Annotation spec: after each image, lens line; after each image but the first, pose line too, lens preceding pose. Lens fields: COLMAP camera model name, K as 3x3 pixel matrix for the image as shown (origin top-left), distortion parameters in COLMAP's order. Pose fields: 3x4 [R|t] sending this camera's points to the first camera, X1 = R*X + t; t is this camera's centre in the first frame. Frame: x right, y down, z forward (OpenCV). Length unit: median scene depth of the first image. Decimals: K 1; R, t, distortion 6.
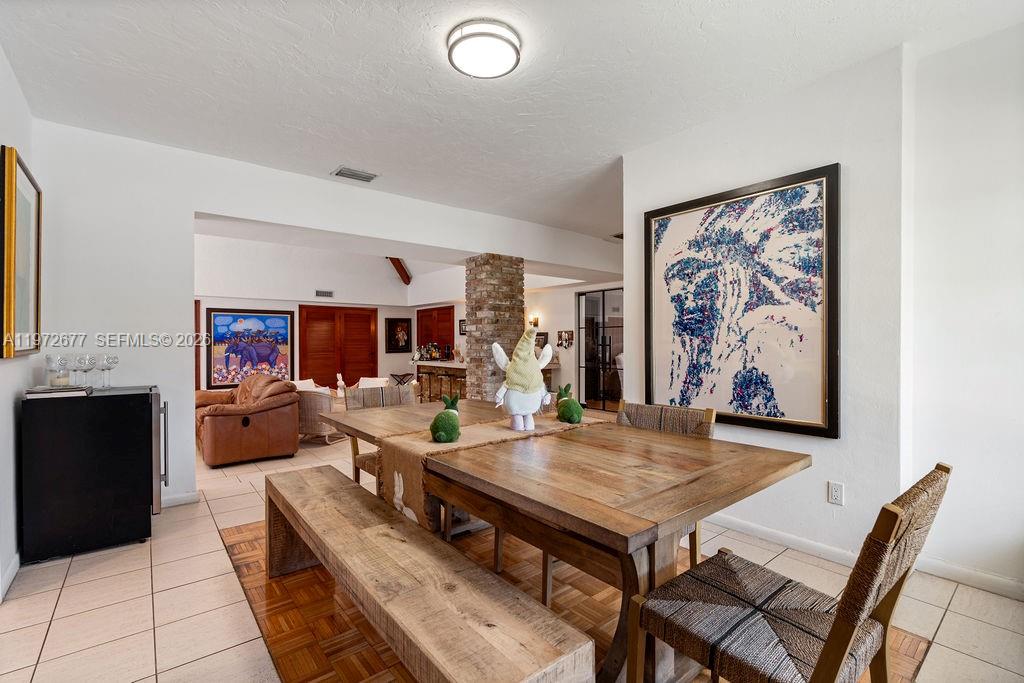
lens RADIAL K [[459.9, 0, 511.2], [0, 459.9, 343.7], [0, 0, 1]] dist [-0.008660, -0.000249]
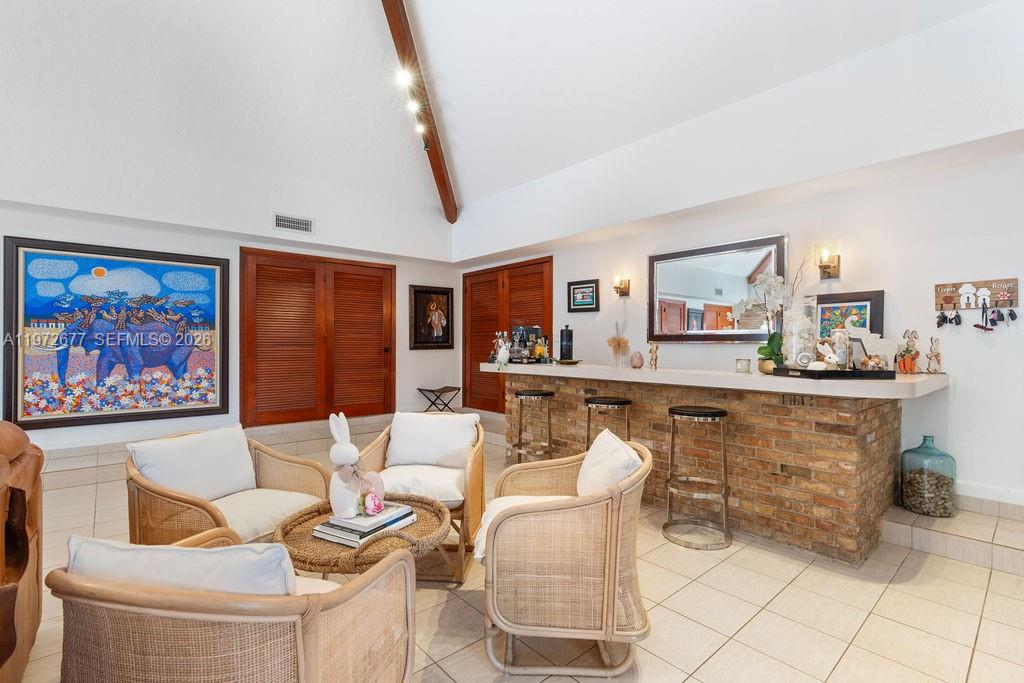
lens RADIAL K [[459.9, 0, 511.0], [0, 459.9, 345.2], [0, 0, 1]] dist [-0.008660, -0.000249]
pose [[0.999082, 0.004325, 0.042610, -0.208351], [-0.004151, 0.999983, -0.004176, 0.020198], [-0.042627, 0.003996, 0.999083, 0.532600]]
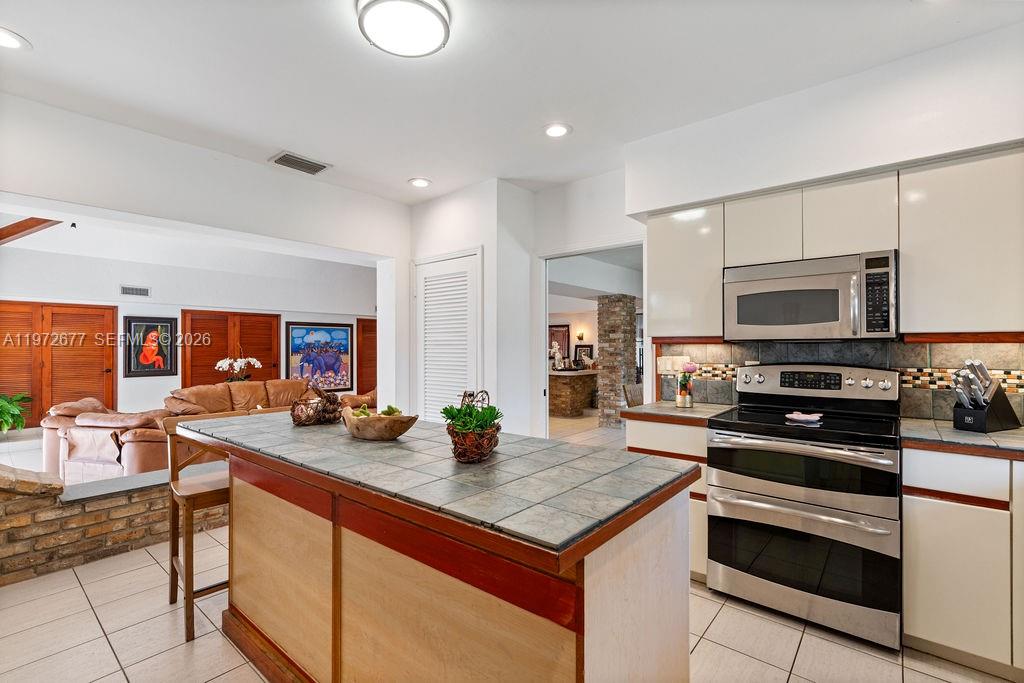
lens RADIAL K [[459.9, 0, 511.9], [0, 459.9, 345.7], [0, 0, 1]] dist [-0.008660, -0.000249]
pose [[0.980131, 0.000687, 0.198352, -0.331305], [0.000667, 0.999977, -0.006763, -0.011595], [-0.198353, 0.006761, 0.980107, -0.171916]]
